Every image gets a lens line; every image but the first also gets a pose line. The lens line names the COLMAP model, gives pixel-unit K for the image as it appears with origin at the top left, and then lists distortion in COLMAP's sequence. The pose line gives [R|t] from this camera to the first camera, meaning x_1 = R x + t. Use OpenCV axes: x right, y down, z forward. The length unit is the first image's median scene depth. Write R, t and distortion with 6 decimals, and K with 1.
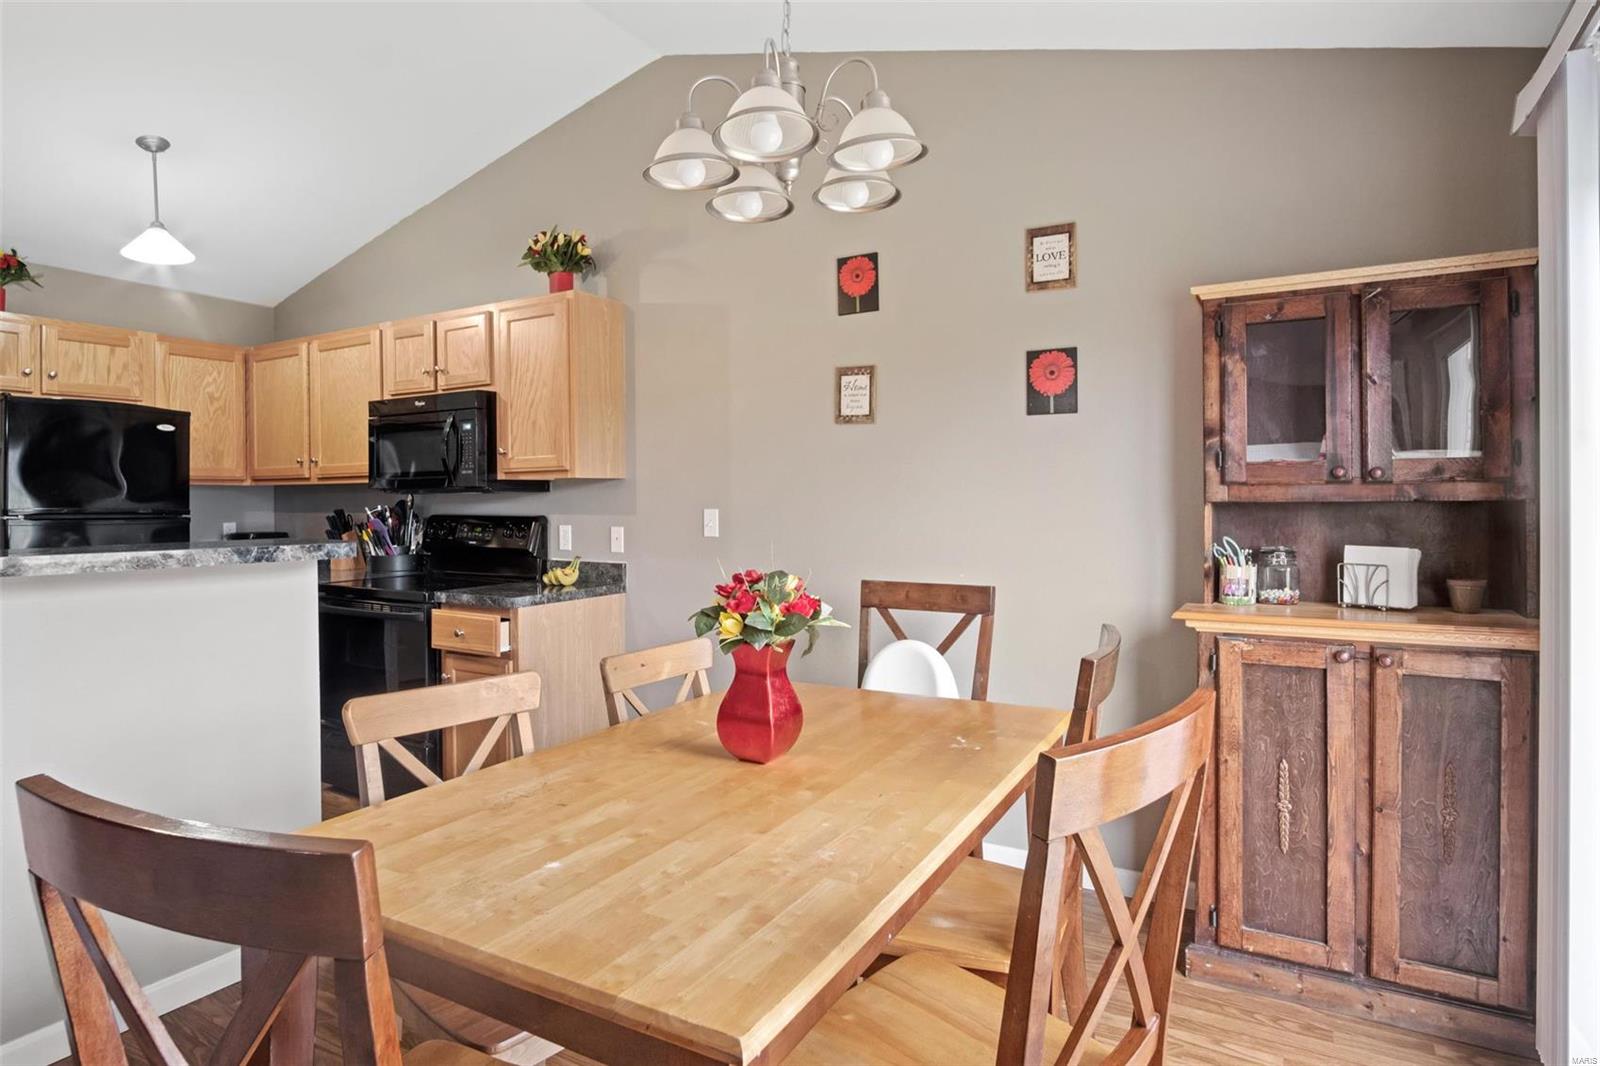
lens RADIAL K [[882.4, 0, 795.7], [0, 882.4, 503.2], [0, 0, 1]] dist [-0.033426, 0.009570]
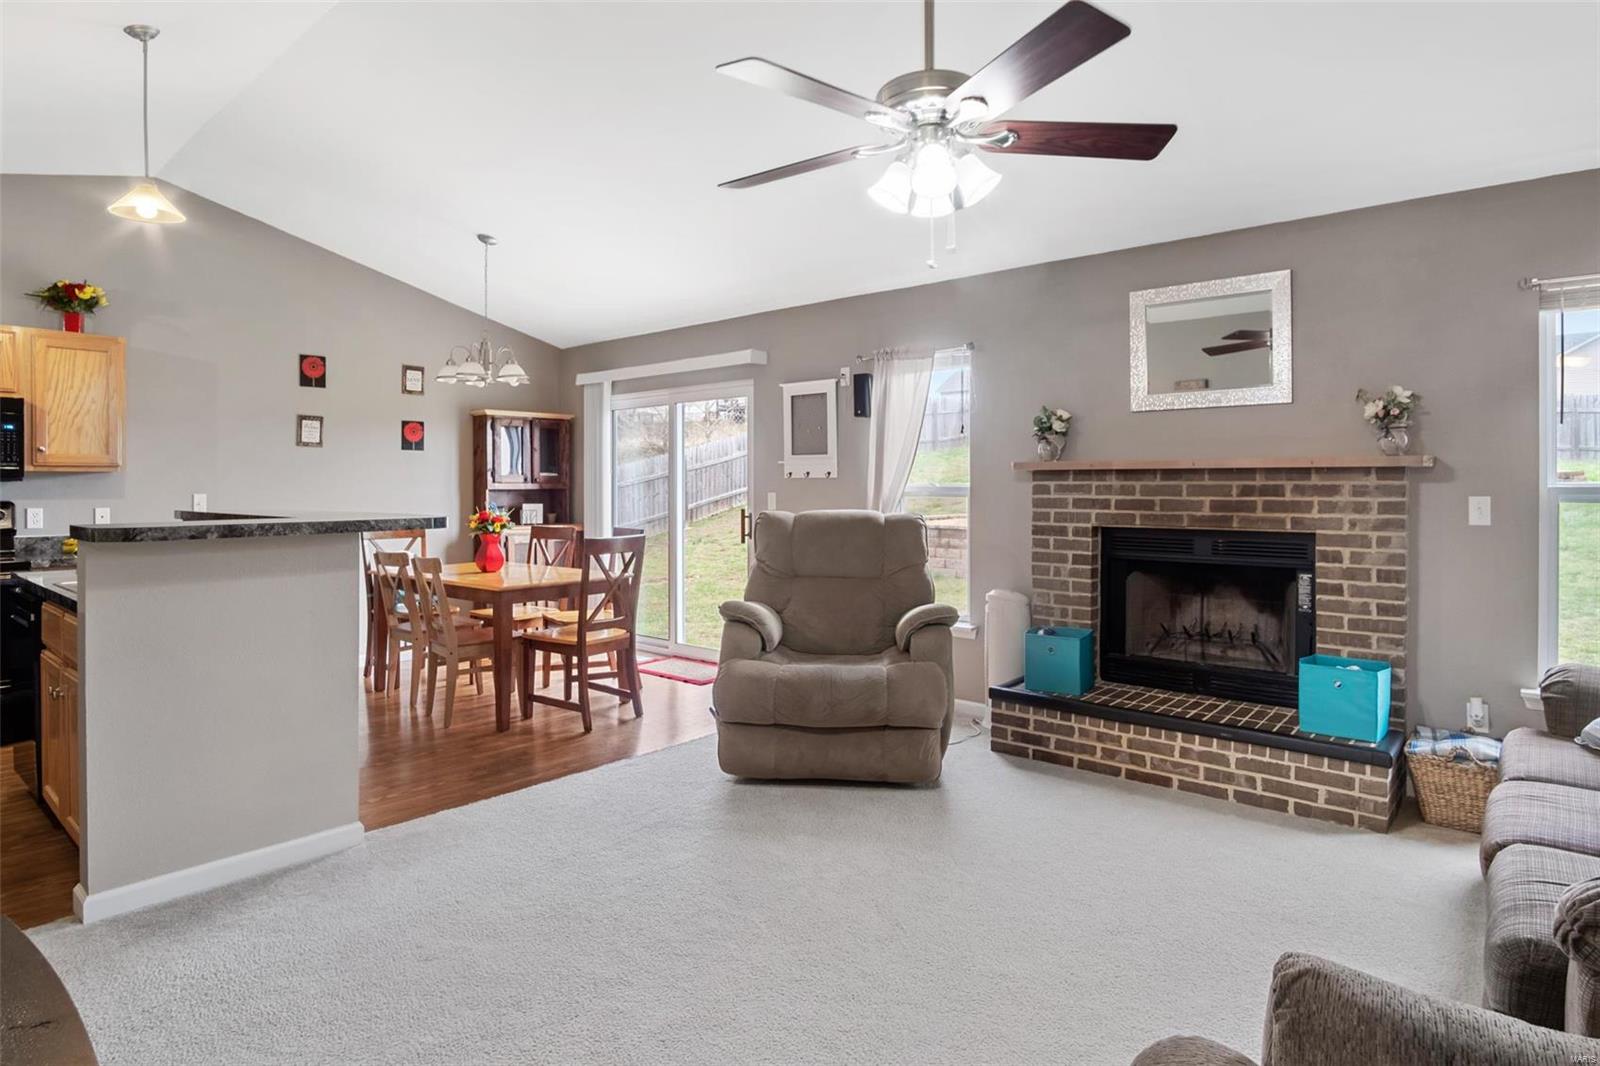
lens RADIAL K [[882.4, 0, 794.9], [0, 882.4, 488.9], [0, 0, 1]] dist [-0.033426, 0.009570]
pose [[0.187603, 0.002422, 0.982242, -1.534659], [0.004879, 0.999982, -0.003398, 0.008914], [-0.982233, 0.005430, 0.187588, -0.336160]]
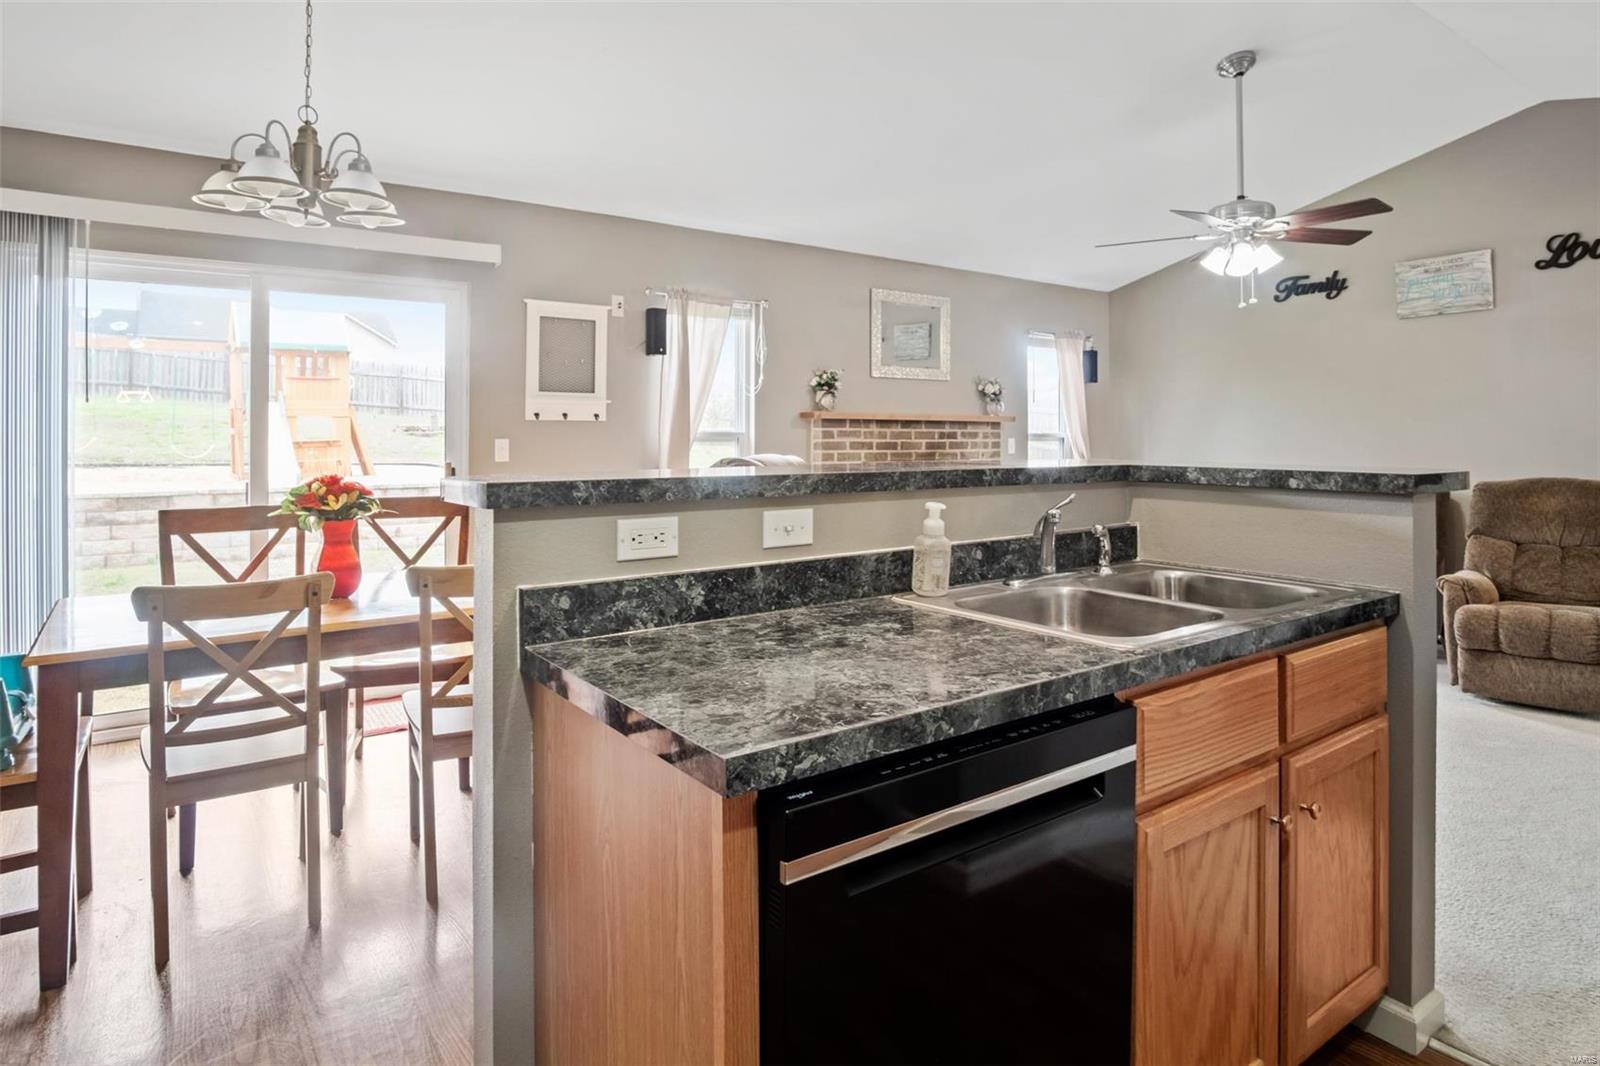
lens RADIAL K [[882.4, 0, 811.6], [0, 882.4, 432.8], [0, 0, 1]] dist [-0.033426, 0.009570]
pose [[-0.907981, 0.008936, 0.418917, -0.775481], [0.007891, 0.999960, -0.004229, 0.010456], [-0.418938, -0.000534, -0.908015, 1.086497]]
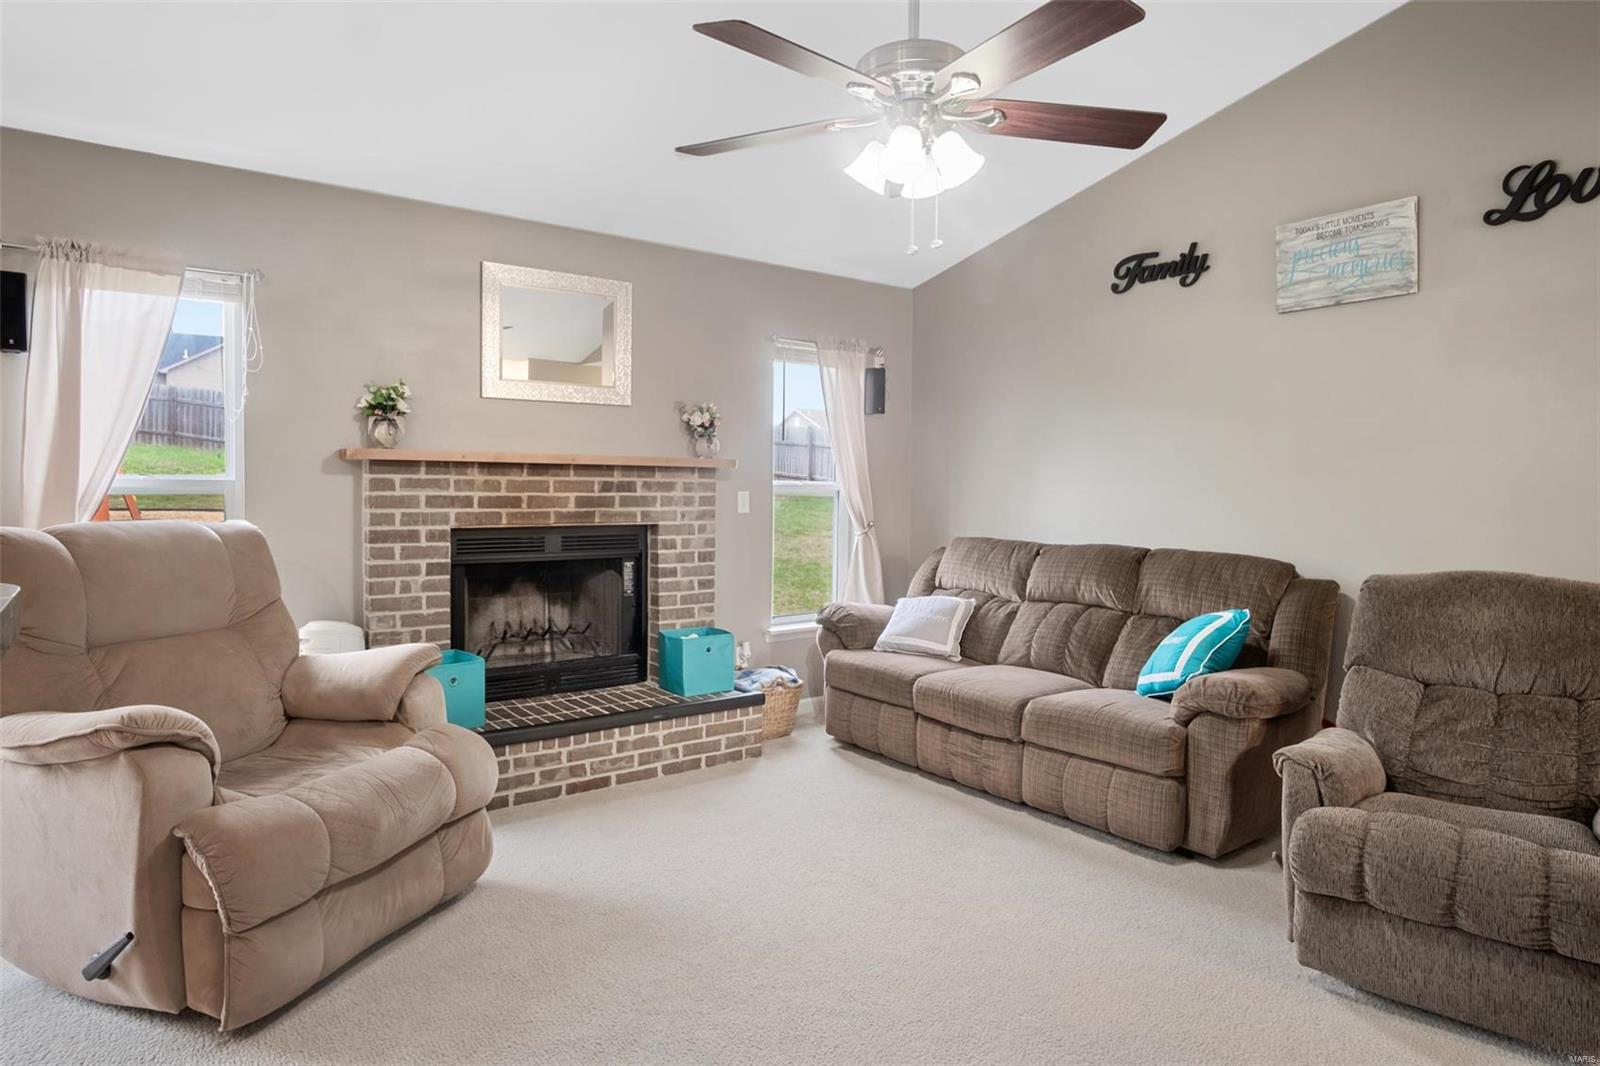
lens RADIAL K [[911.8, 0, 796.7], [0, 911.8, 522.7], [0, 0, 1]] dist [-0.028503, 0.004489]
pose [[-0.915380, -0.018516, 0.402165, -1.014356], [-0.000962, 0.999040, 0.043805, 0.004519], [-0.402590, 0.039711, -0.914519, 0.359072]]
